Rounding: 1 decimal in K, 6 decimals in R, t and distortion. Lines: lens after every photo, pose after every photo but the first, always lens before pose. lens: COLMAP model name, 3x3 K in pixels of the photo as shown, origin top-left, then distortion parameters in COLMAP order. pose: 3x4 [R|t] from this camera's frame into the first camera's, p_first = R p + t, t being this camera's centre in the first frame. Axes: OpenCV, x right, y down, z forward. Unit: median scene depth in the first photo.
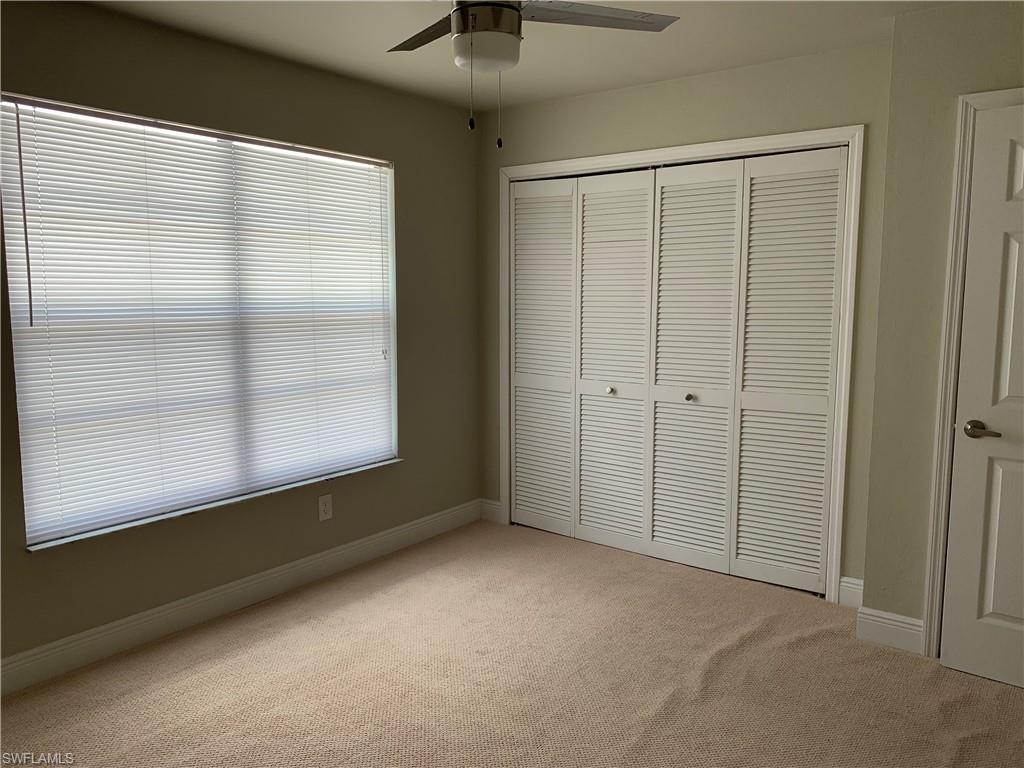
lens RADIAL K [[770.3, 0, 512.0], [0, 770.3, 384.0], [0, 0, 1]] dist [0.074445, -0.113739]
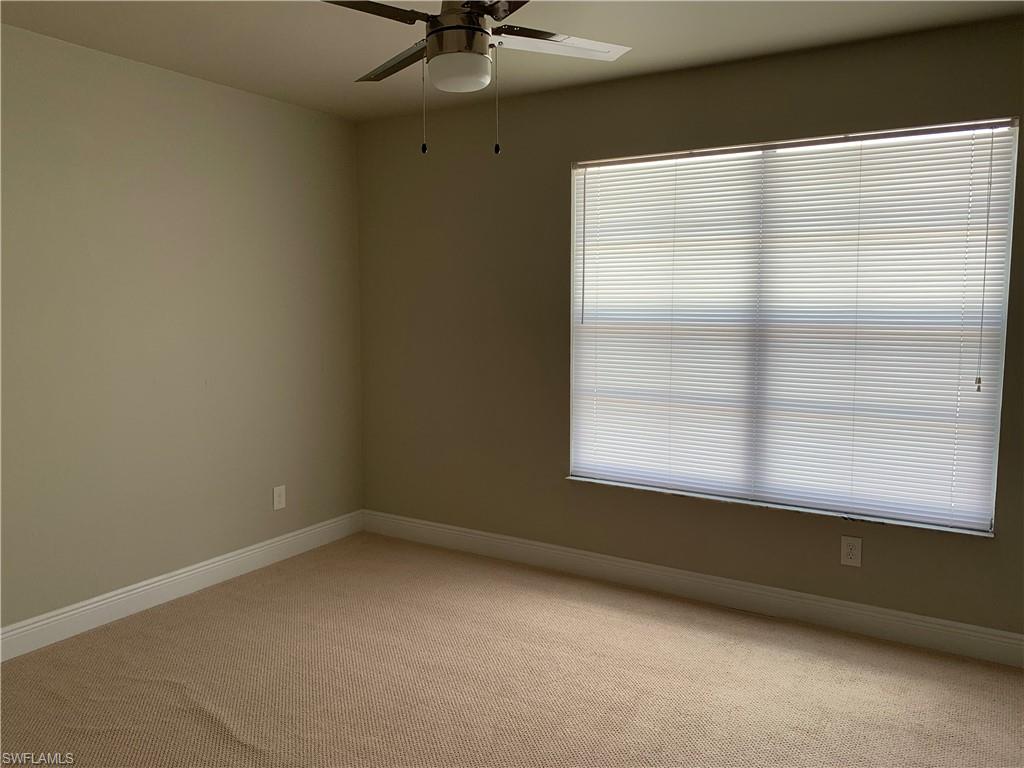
lens RADIAL K [[770.3, 0, 512.0], [0, 770.3, 384.0], [0, 0, 1]] dist [0.074445, -0.113739]
pose [[0.102631, 0.107231, -0.988923, 0.596721], [-0.119996, 0.988247, 0.094705, -0.064241], [0.987455, 0.108947, 0.114292, 0.553746]]
